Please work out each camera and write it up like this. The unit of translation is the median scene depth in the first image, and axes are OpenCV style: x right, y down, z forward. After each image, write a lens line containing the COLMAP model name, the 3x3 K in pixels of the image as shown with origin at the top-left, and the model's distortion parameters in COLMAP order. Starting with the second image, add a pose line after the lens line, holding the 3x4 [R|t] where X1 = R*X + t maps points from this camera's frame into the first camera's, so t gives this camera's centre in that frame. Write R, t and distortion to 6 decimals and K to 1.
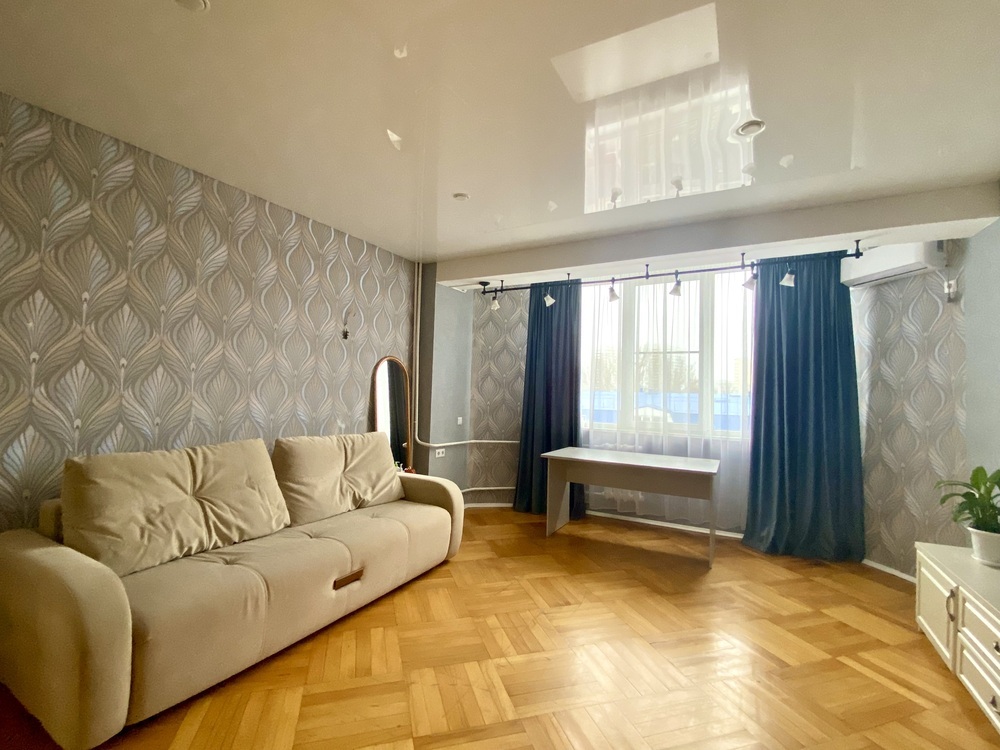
lens RADIAL K [[434.8, 0, 502.6], [0, 434.8, 386.6], [0, 0, 1]] dist [0.012434, -0.026657]
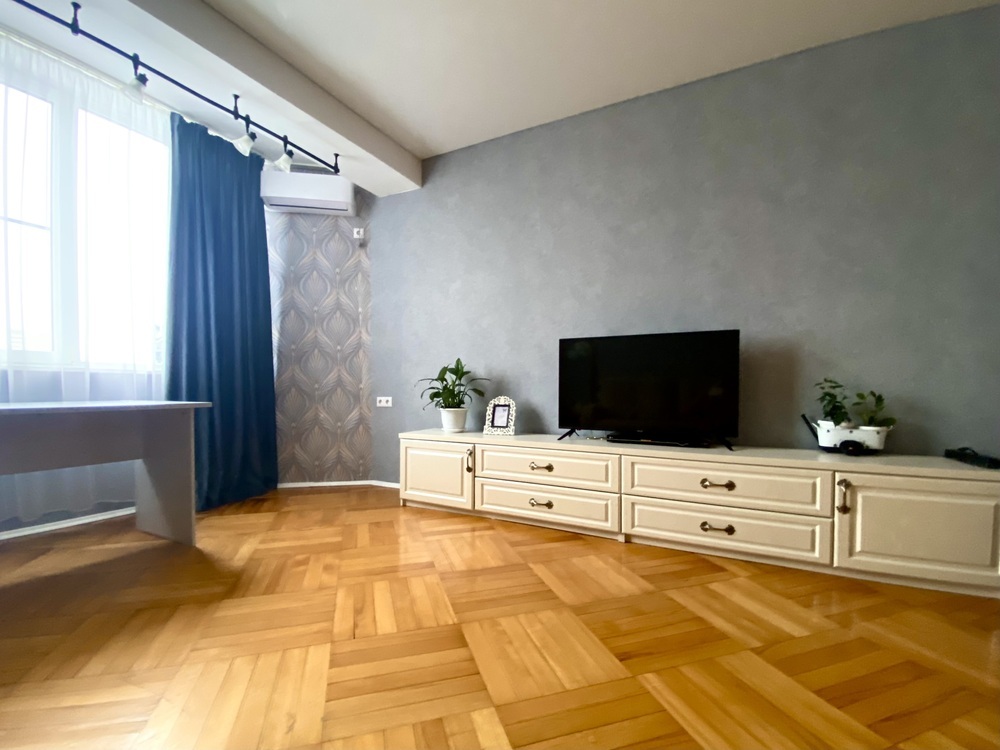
lens RADIAL K [[429.7, 0, 500.0], [0, 429.7, 399.6], [0, 0, 1]] dist [0.012197, -0.016186]
pose [[-0.019051, -0.061980, 0.997896, -0.183199], [-0.023748, 0.997823, 0.061522, 0.133178], [-0.999536, -0.022526, -0.020481, 0.531634]]
